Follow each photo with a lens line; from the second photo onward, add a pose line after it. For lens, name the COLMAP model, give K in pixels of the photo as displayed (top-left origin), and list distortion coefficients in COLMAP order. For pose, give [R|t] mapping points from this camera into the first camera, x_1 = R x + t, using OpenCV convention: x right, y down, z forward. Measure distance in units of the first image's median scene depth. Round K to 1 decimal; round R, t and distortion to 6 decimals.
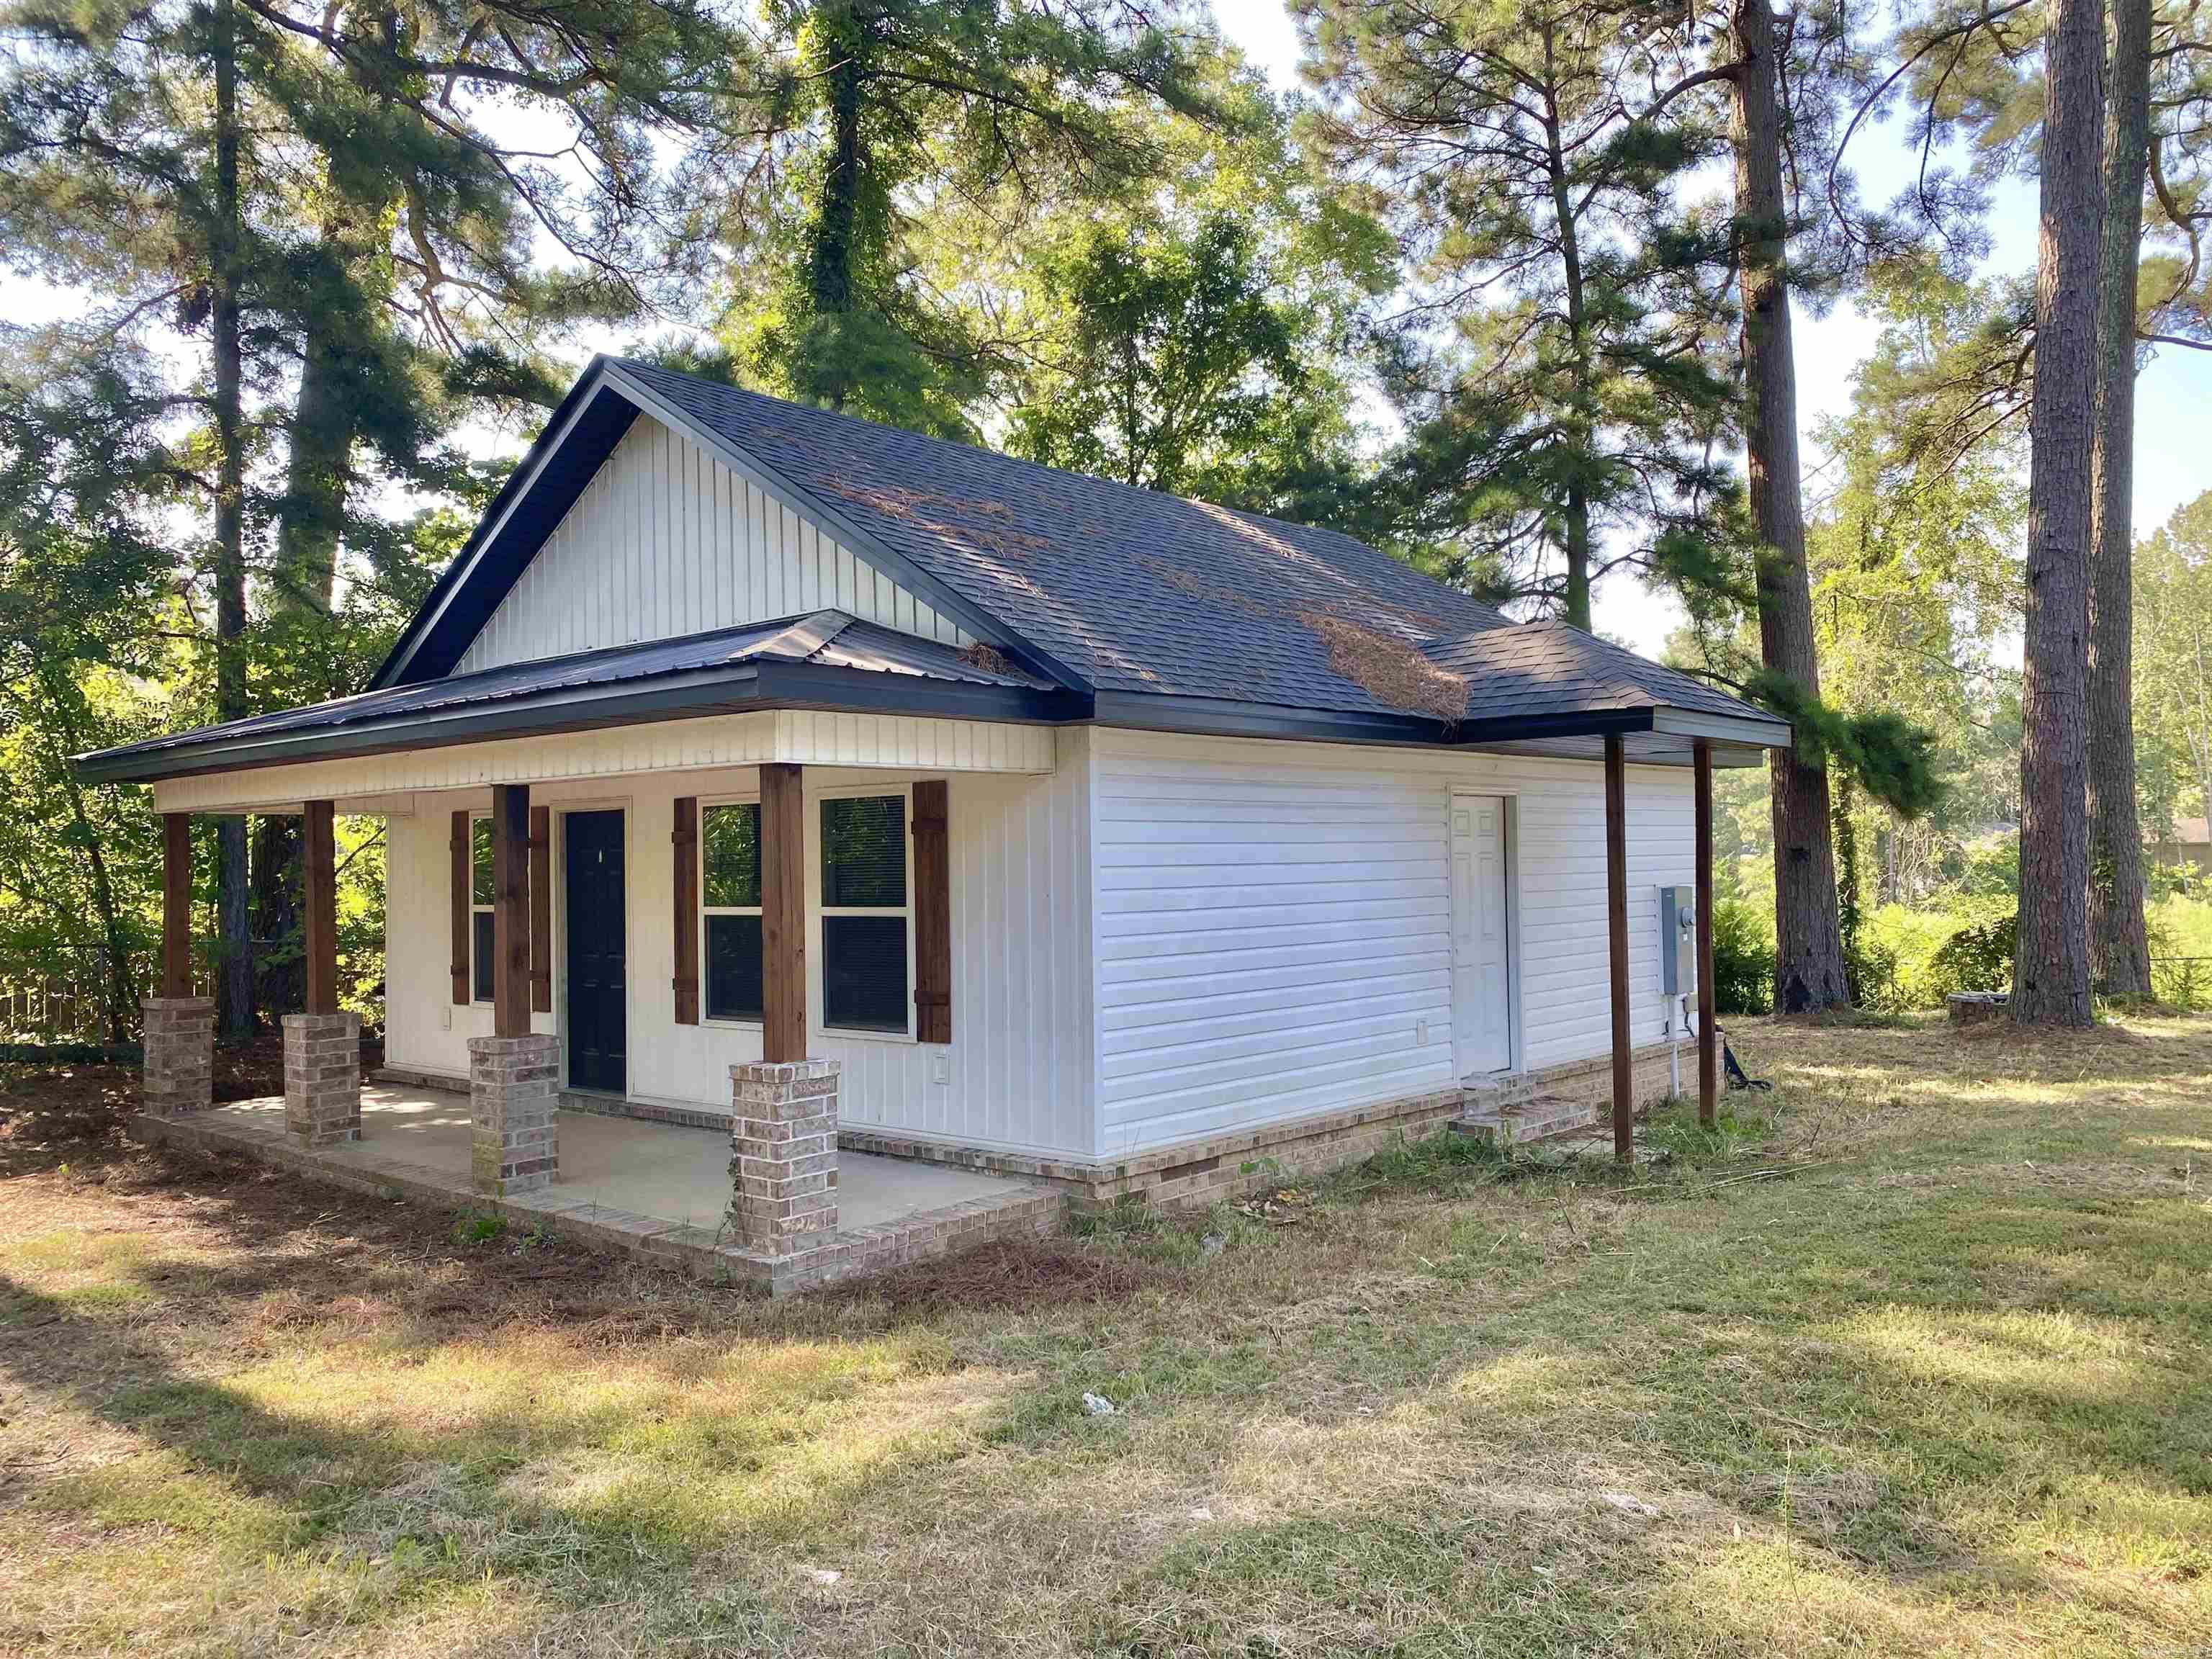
lens RADIAL K [[1665.9, 0, 1121.1], [0, 1665.9, 814.3], [0, 0, 1]] dist [0.054550, -0.064817]
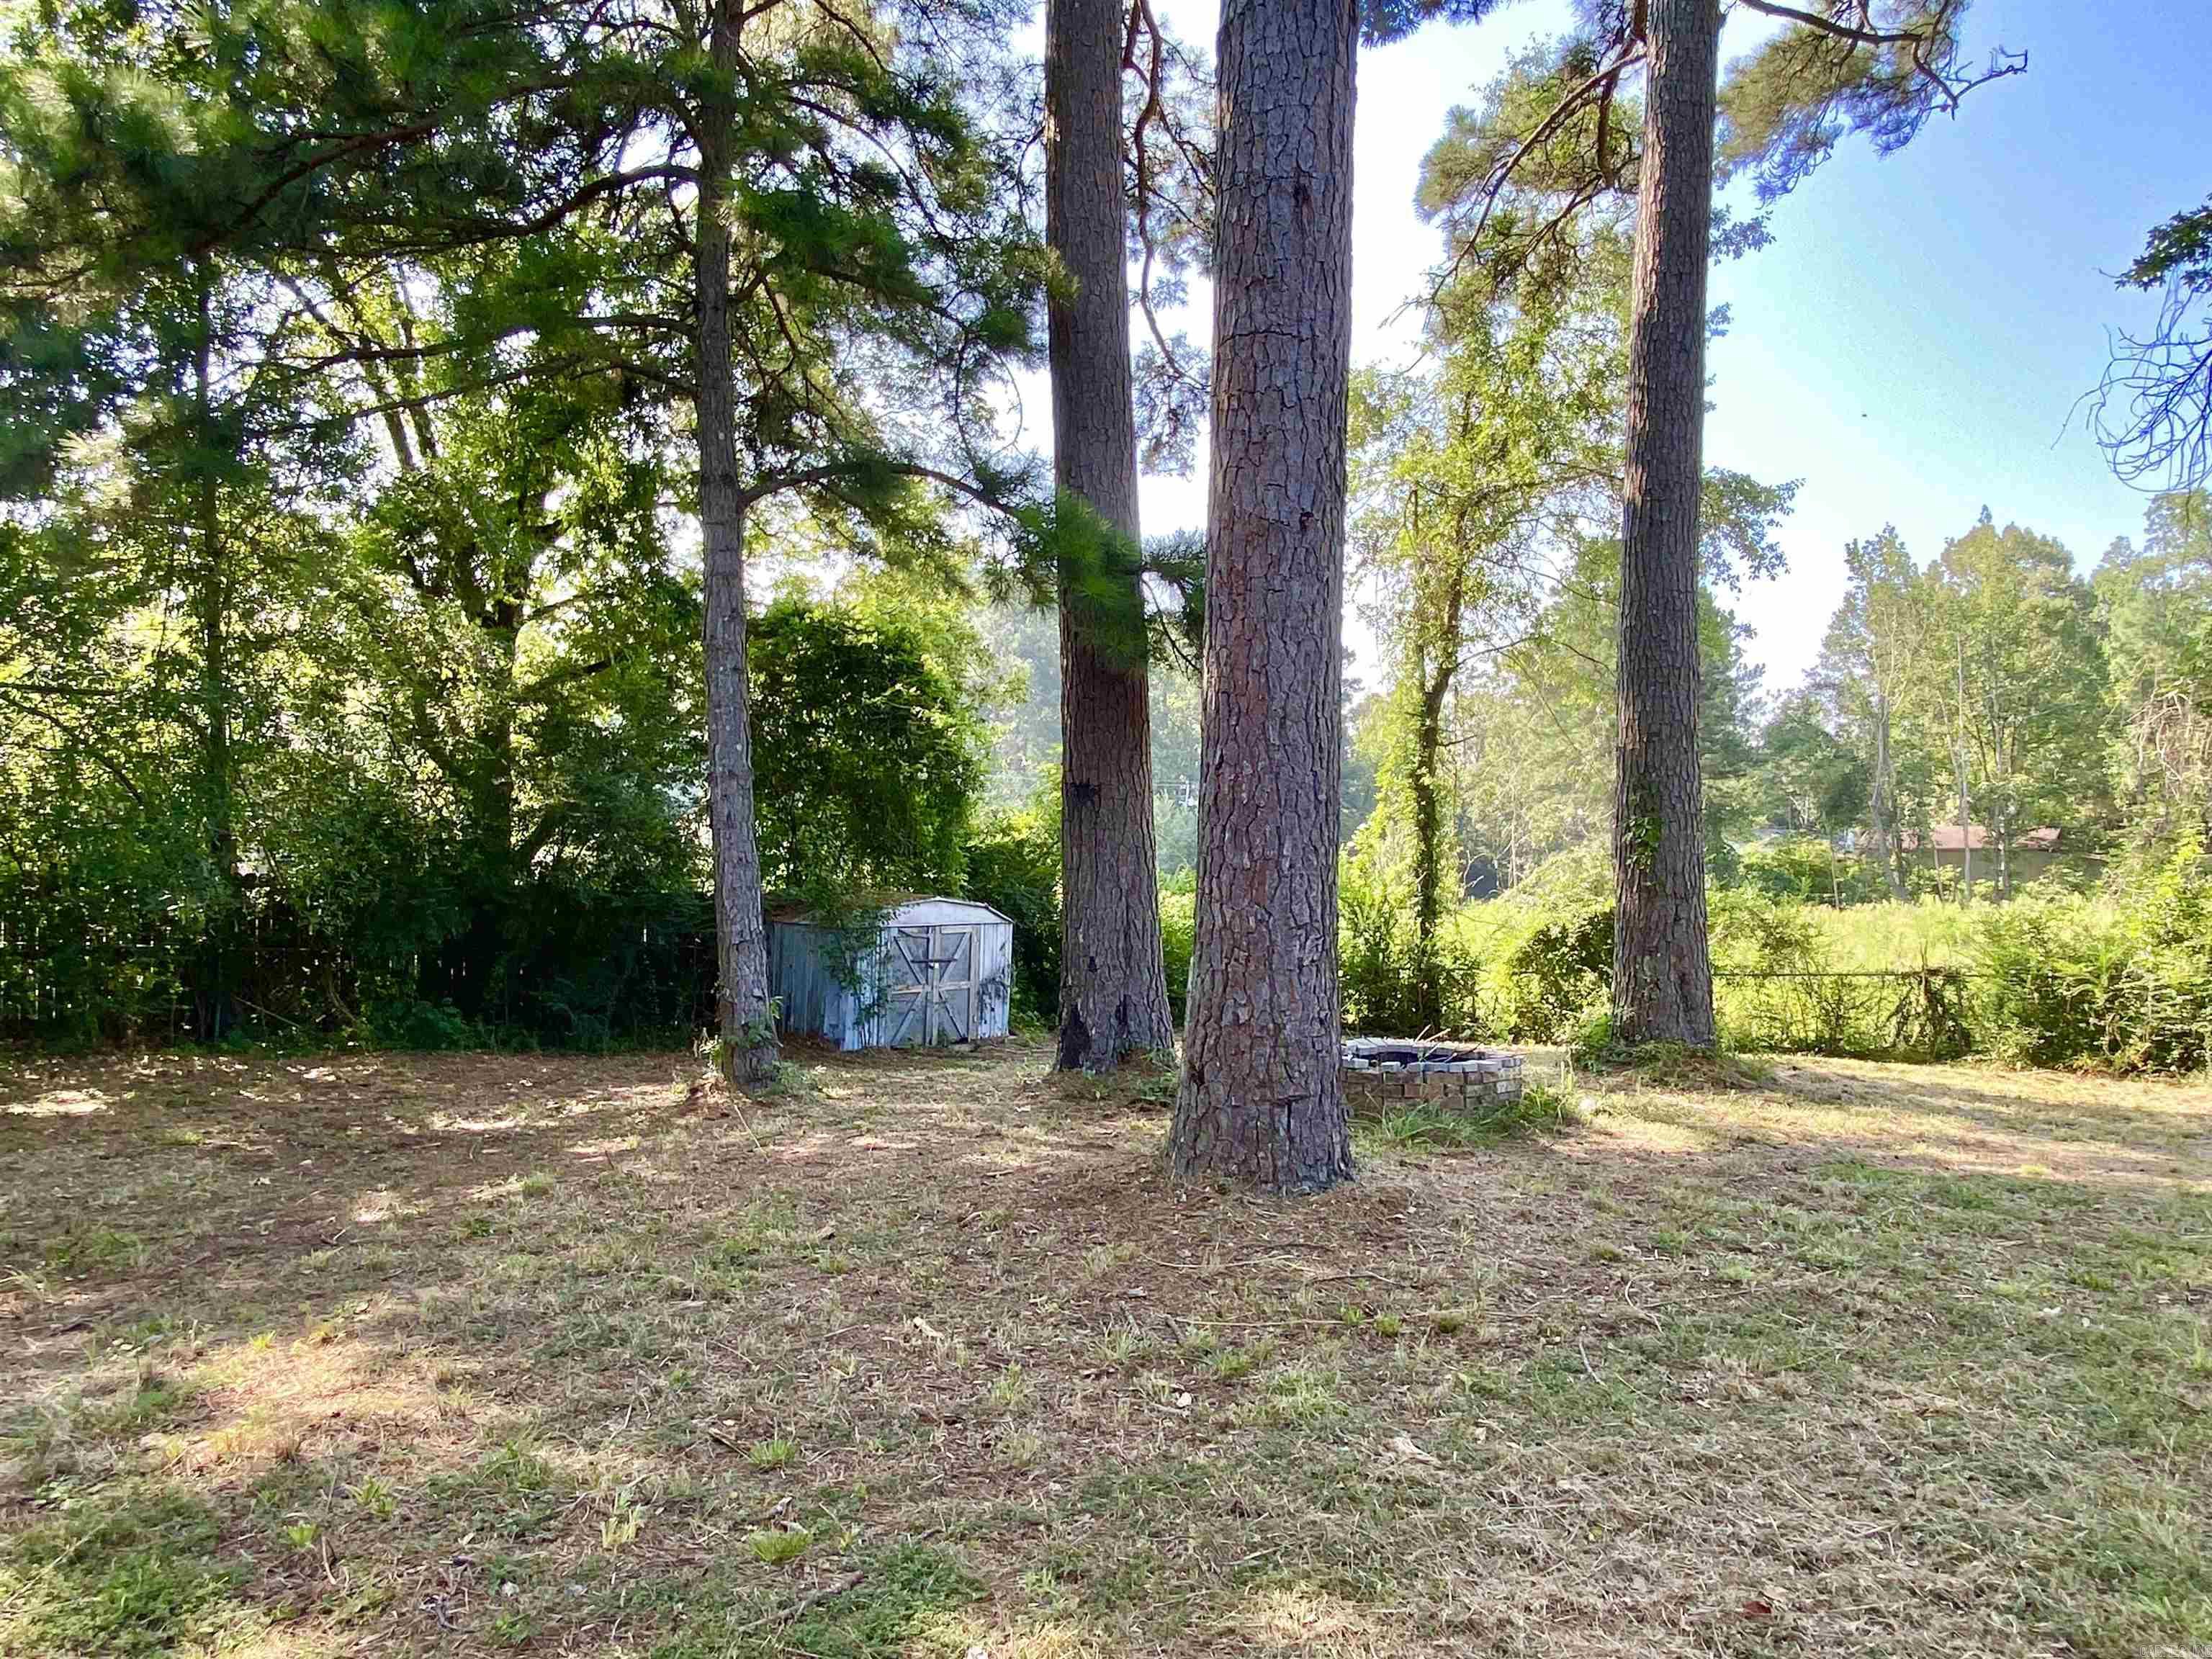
lens RADIAL K [[1365.6, 0, 1117.9], [0, 1365.6, 836.5], [0, 0, 1]] dist [0.026698, -0.035428]
pose [[0.999782, 0.020268, 0.005090, 0.858732], [-0.020336, 0.999700, 0.013658, 0.066771], [-0.004812, -0.013758, 0.999894, 1.113500]]
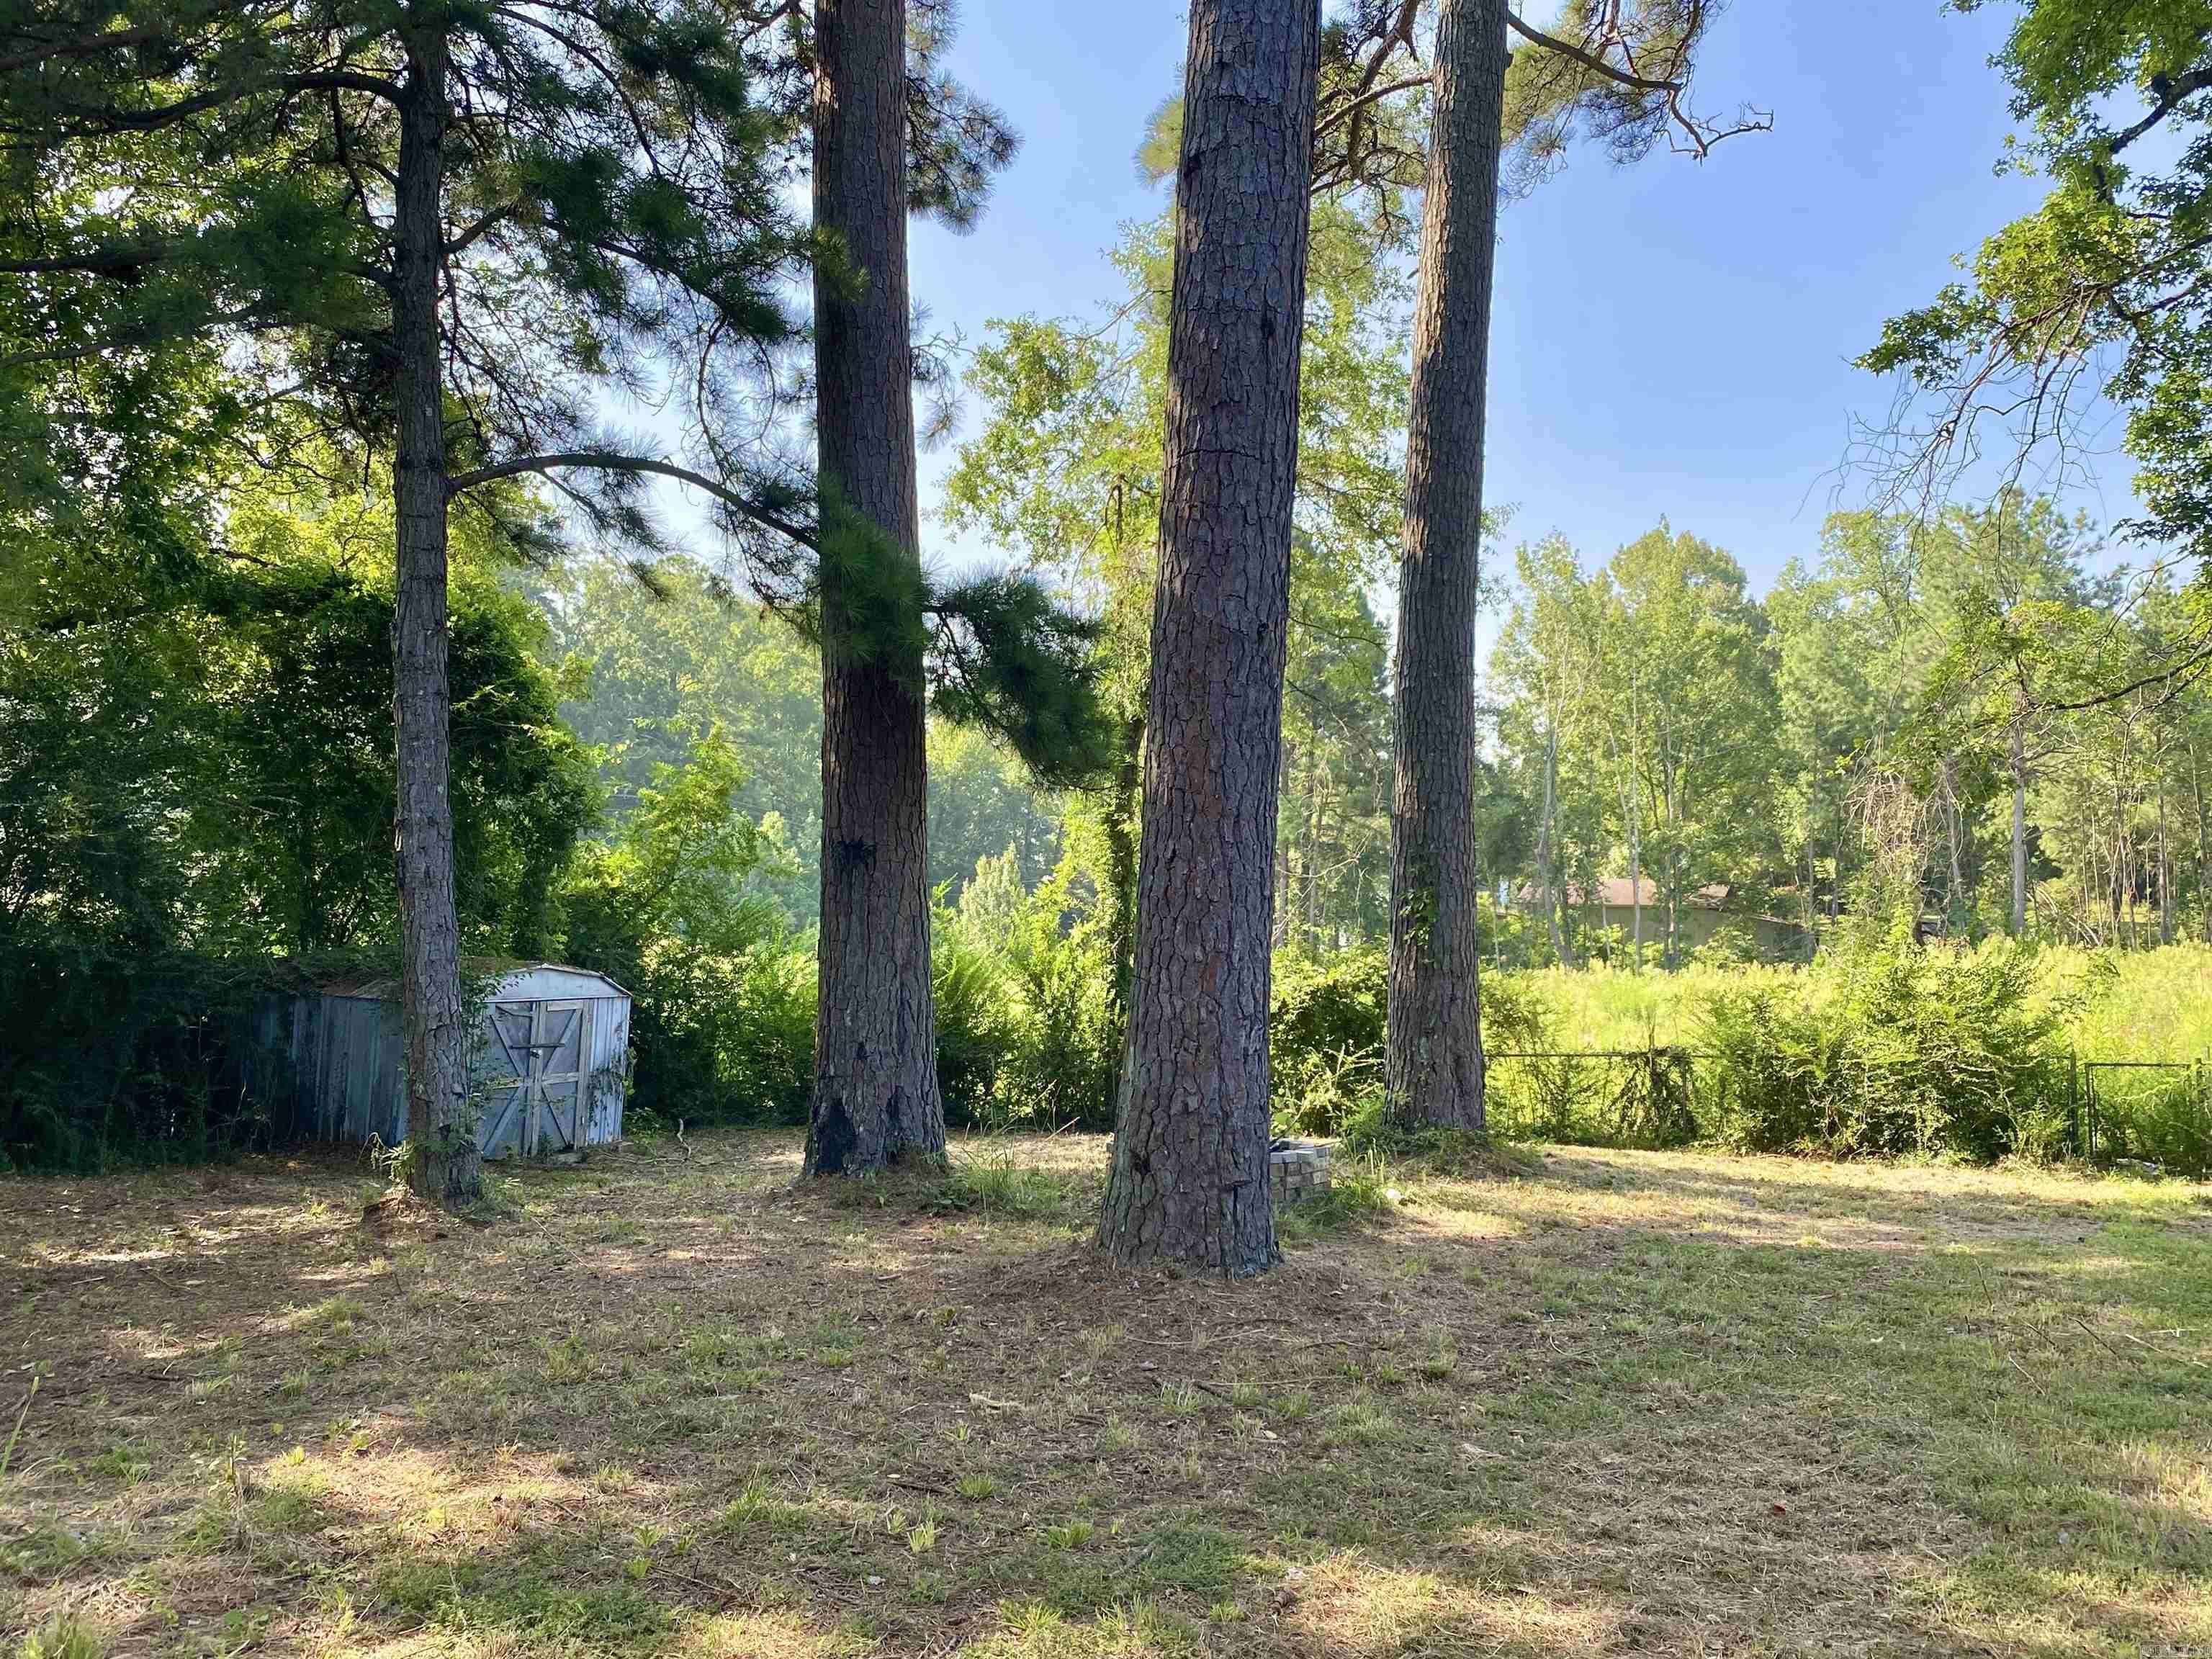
lens RADIAL K [[1850.9, 0, 1109.2], [0, 1850.9, 820.4], [0, 0, 1]] dist [0.045706, -0.069861]
pose [[0.956678, 0.049723, 0.286871, 0.661343], [-0.045307, 0.998730, -0.022017, 0.047124], [-0.287601, 0.008066, 0.957716, 0.941270]]
